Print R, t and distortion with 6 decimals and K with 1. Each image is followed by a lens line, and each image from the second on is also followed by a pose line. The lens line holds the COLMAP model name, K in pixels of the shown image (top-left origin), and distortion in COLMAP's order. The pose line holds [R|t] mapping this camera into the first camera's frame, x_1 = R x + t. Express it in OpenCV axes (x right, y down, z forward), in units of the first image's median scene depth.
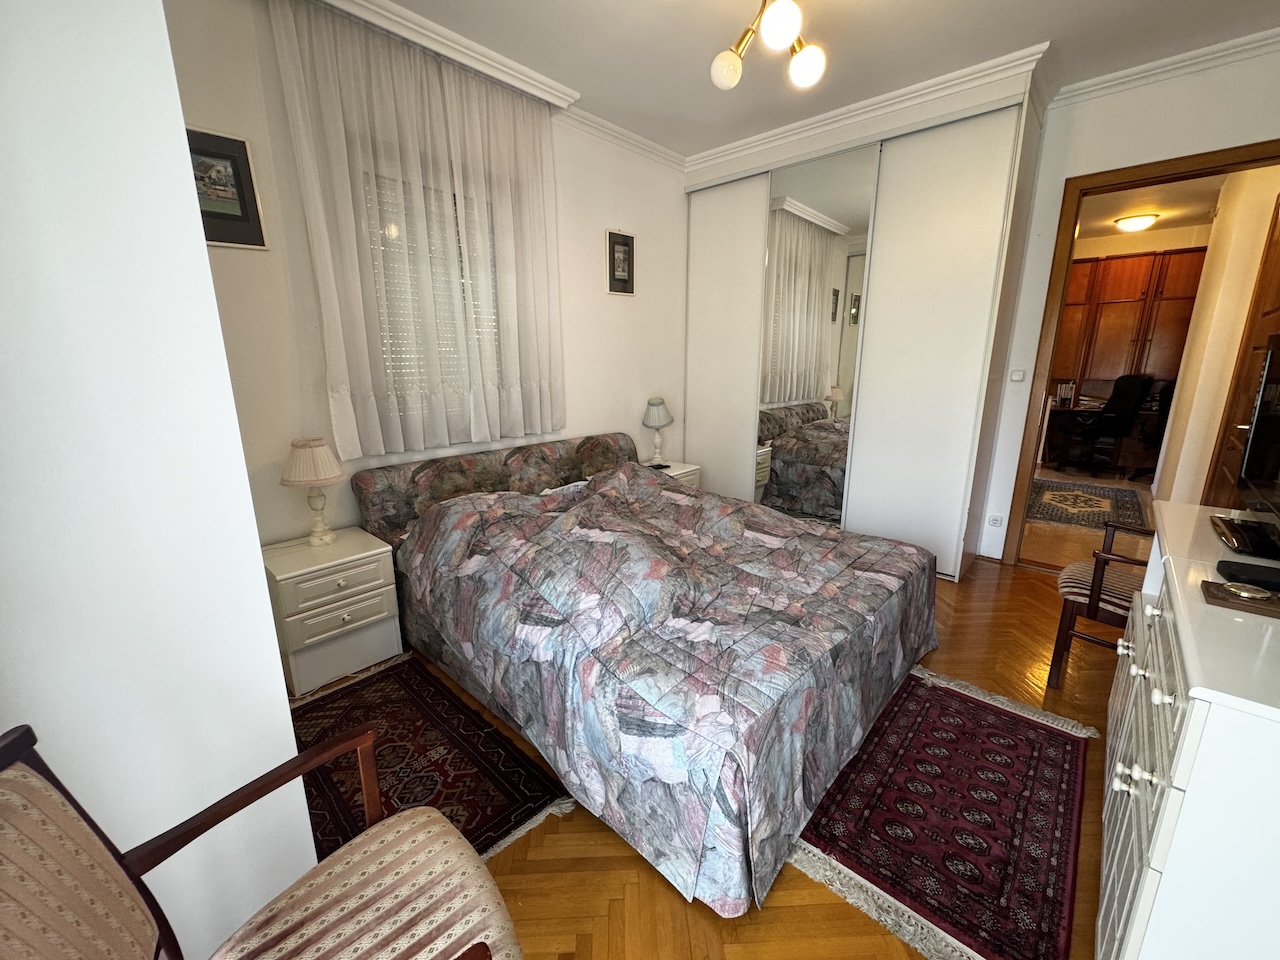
lens RADIAL K [[511.7, 0, 645.2], [0, 511.7, 479.4], [0, 0, 1]] dist [-0.002837, 0.000421]
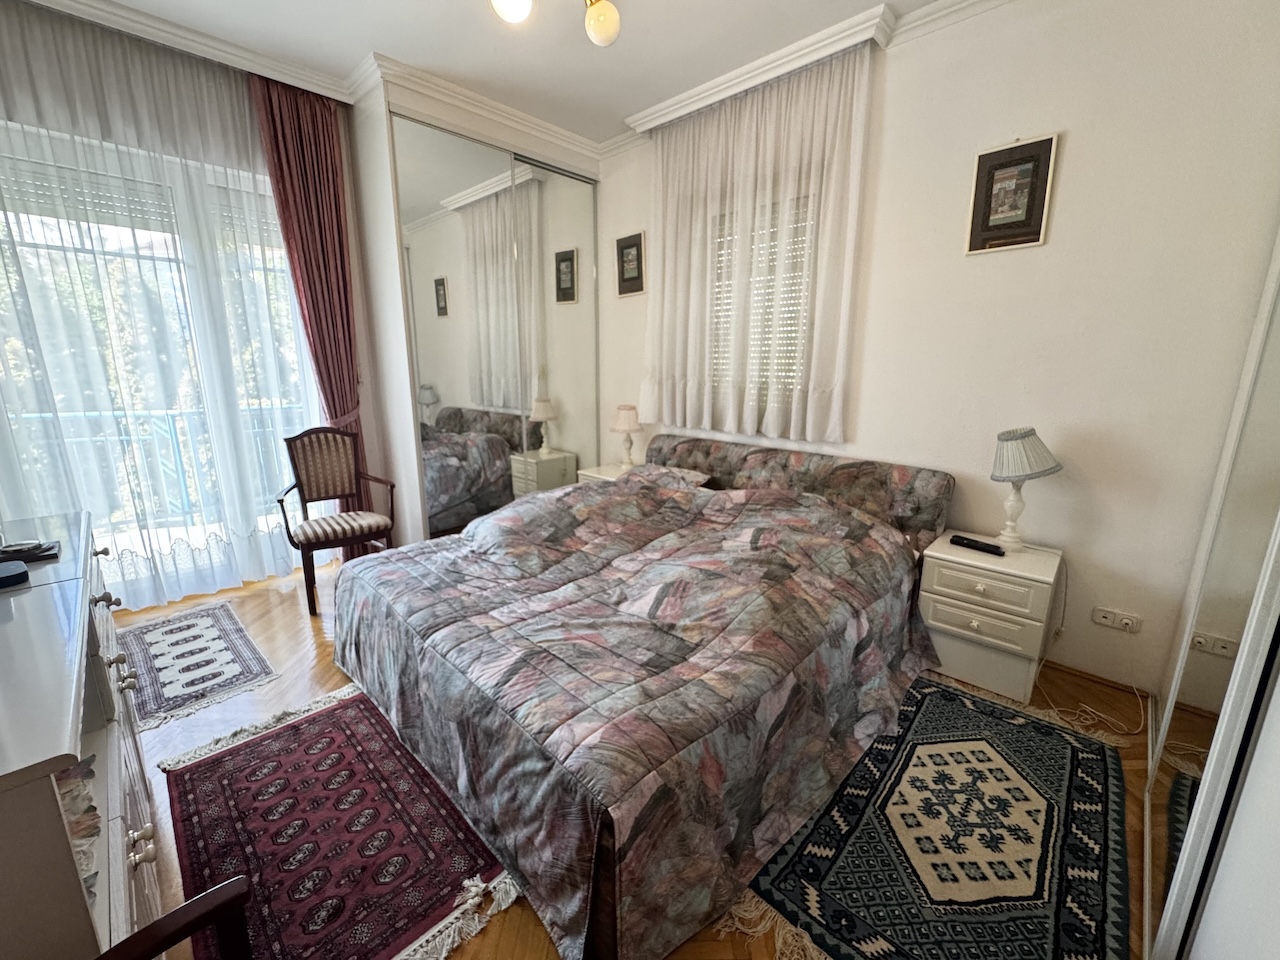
lens RADIAL K [[511.7, 0, 633.1], [0, 511.7, 473.3], [0, 0, 1]] dist [-0.002837, 0.000421]
pose [[-0.019401, 0.219448, -0.975431, 0.824953], [-0.223067, 0.950073, 0.218180, -0.196238], [0.974610, 0.221819, 0.030519, 0.833925]]
